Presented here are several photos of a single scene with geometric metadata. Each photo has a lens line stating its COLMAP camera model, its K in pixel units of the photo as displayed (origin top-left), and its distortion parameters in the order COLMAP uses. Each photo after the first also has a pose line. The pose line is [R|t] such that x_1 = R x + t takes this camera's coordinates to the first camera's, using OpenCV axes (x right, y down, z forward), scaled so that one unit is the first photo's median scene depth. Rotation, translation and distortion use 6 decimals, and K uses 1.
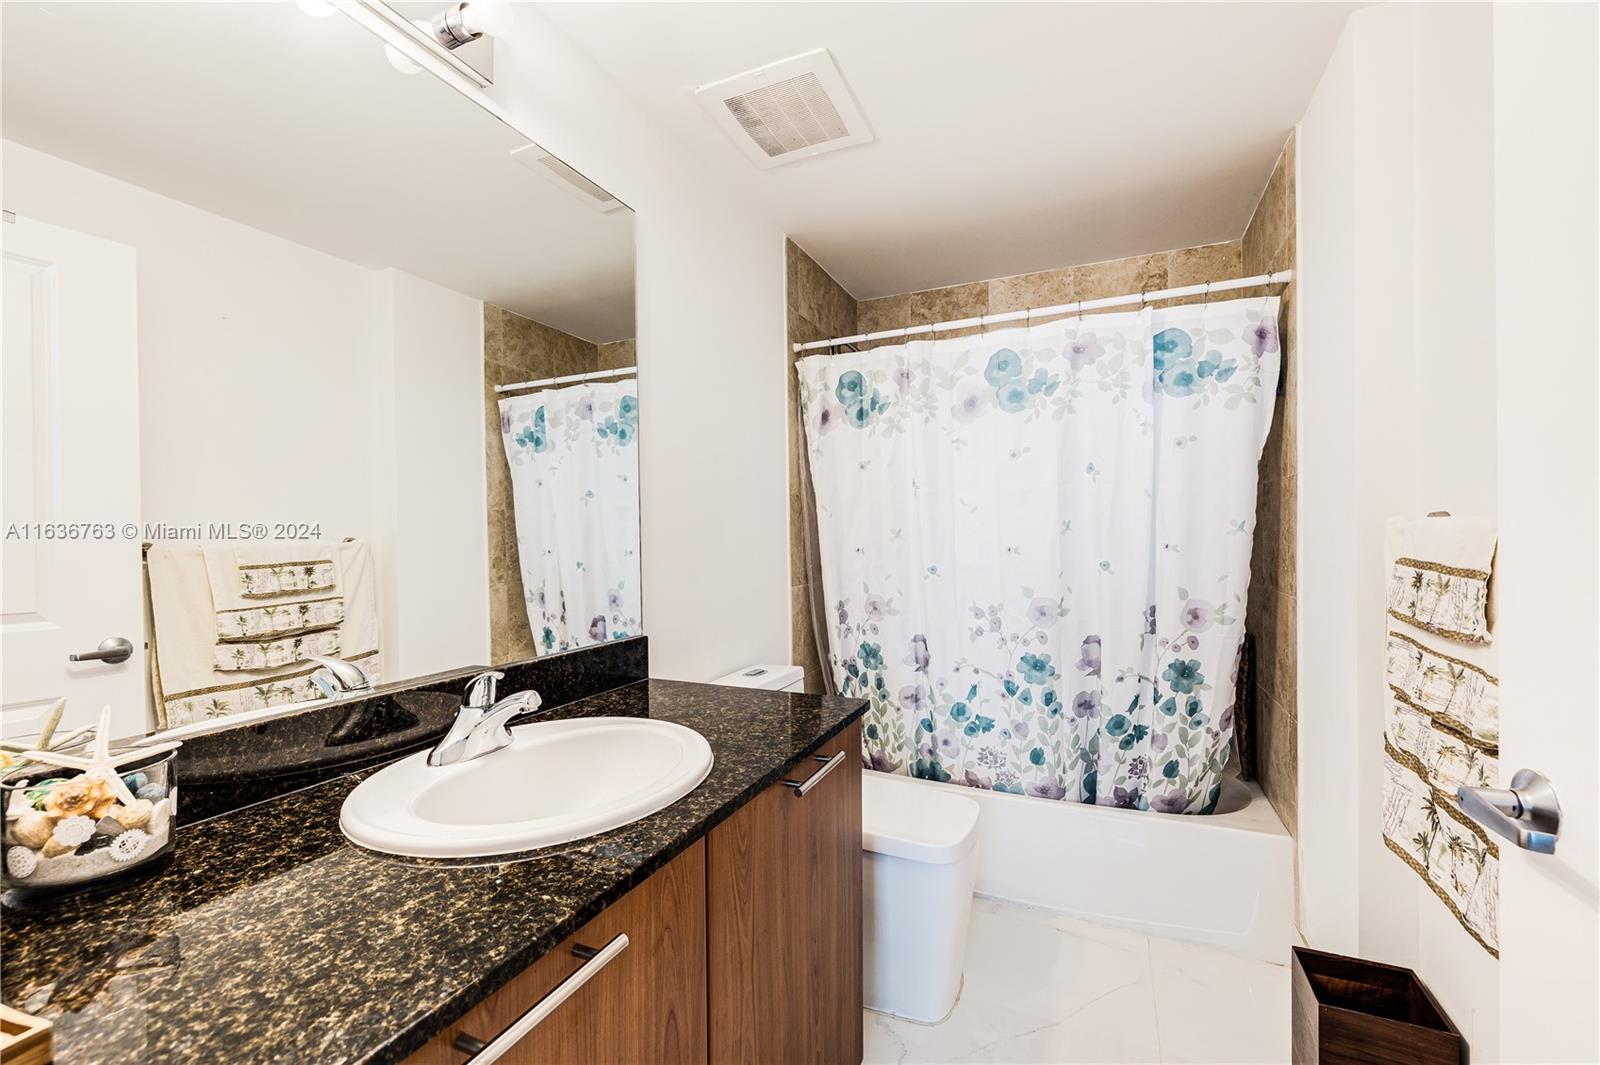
lens RADIAL K [[685.5, 0, 783.1], [0, 685.5, 543.7], [0, 0, 1]] dist [0.001347, -0.000290]
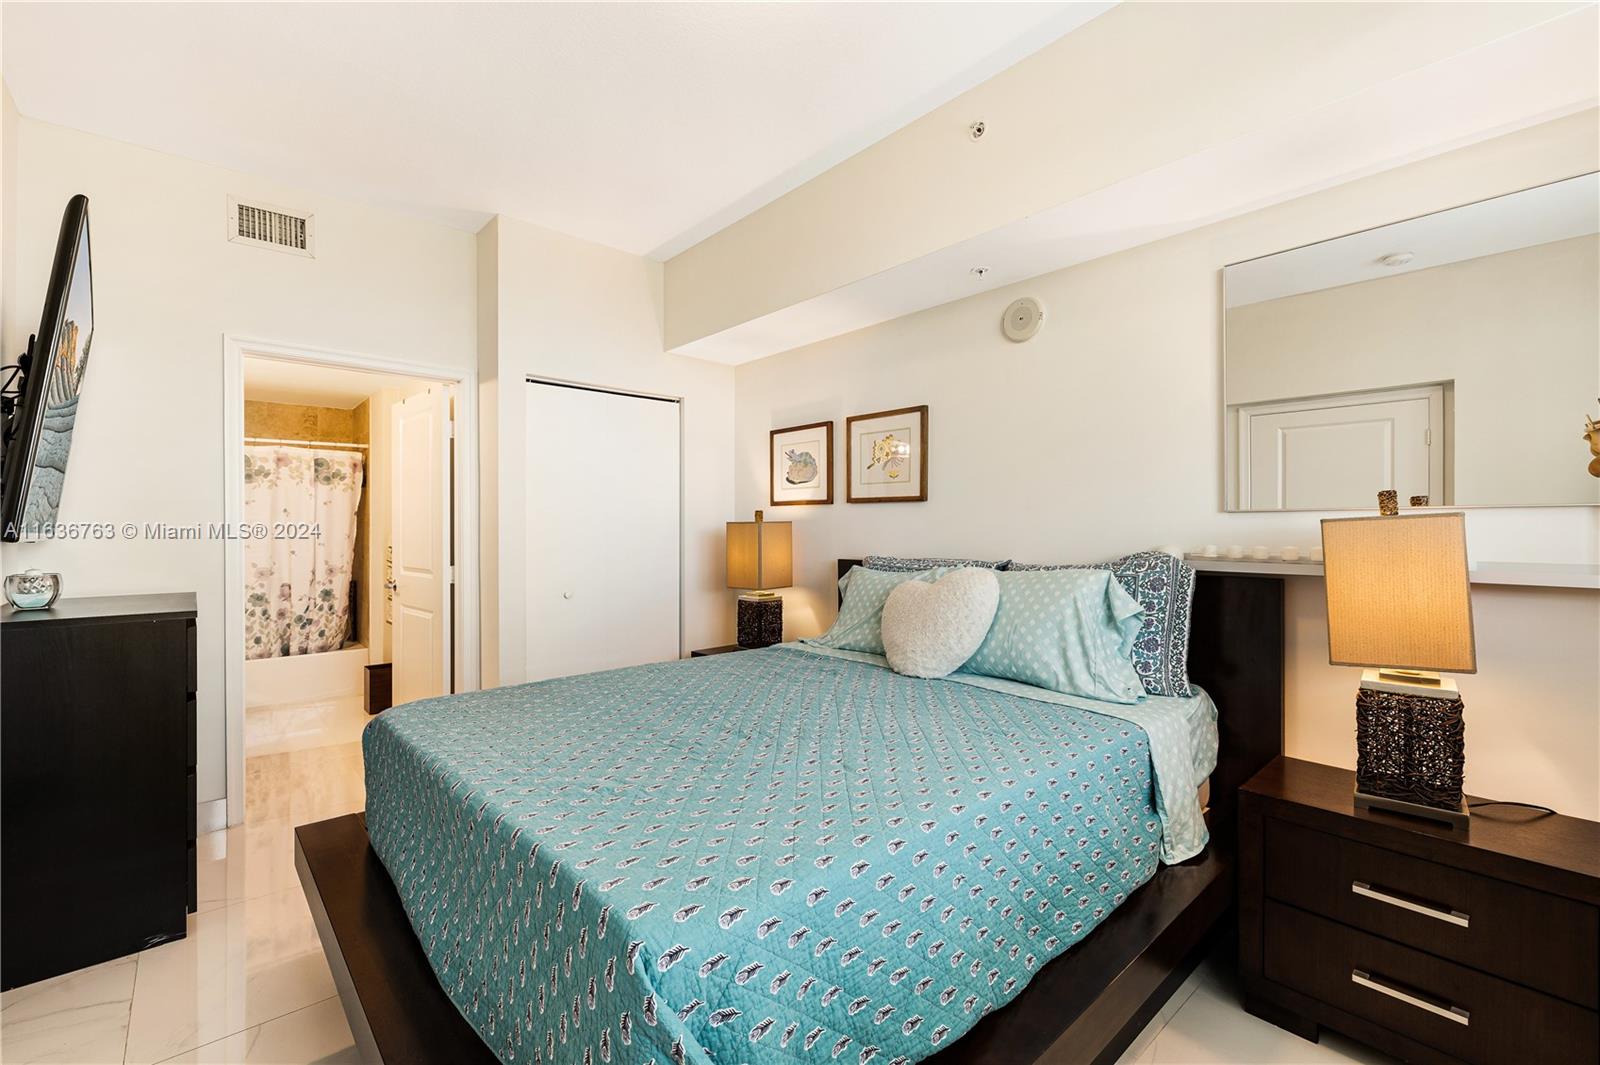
lens RADIAL K [[685.5, 0, 785.0], [0, 685.5, 540.7], [0, 0, 1]] dist [0.001347, -0.000290]
pose [[0.402348, -0.000048, 0.915487, -1.030688], [0.008224, 0.999960, -0.003562, 0.014517], [-0.915450, 0.008962, 0.402332, -1.533529]]
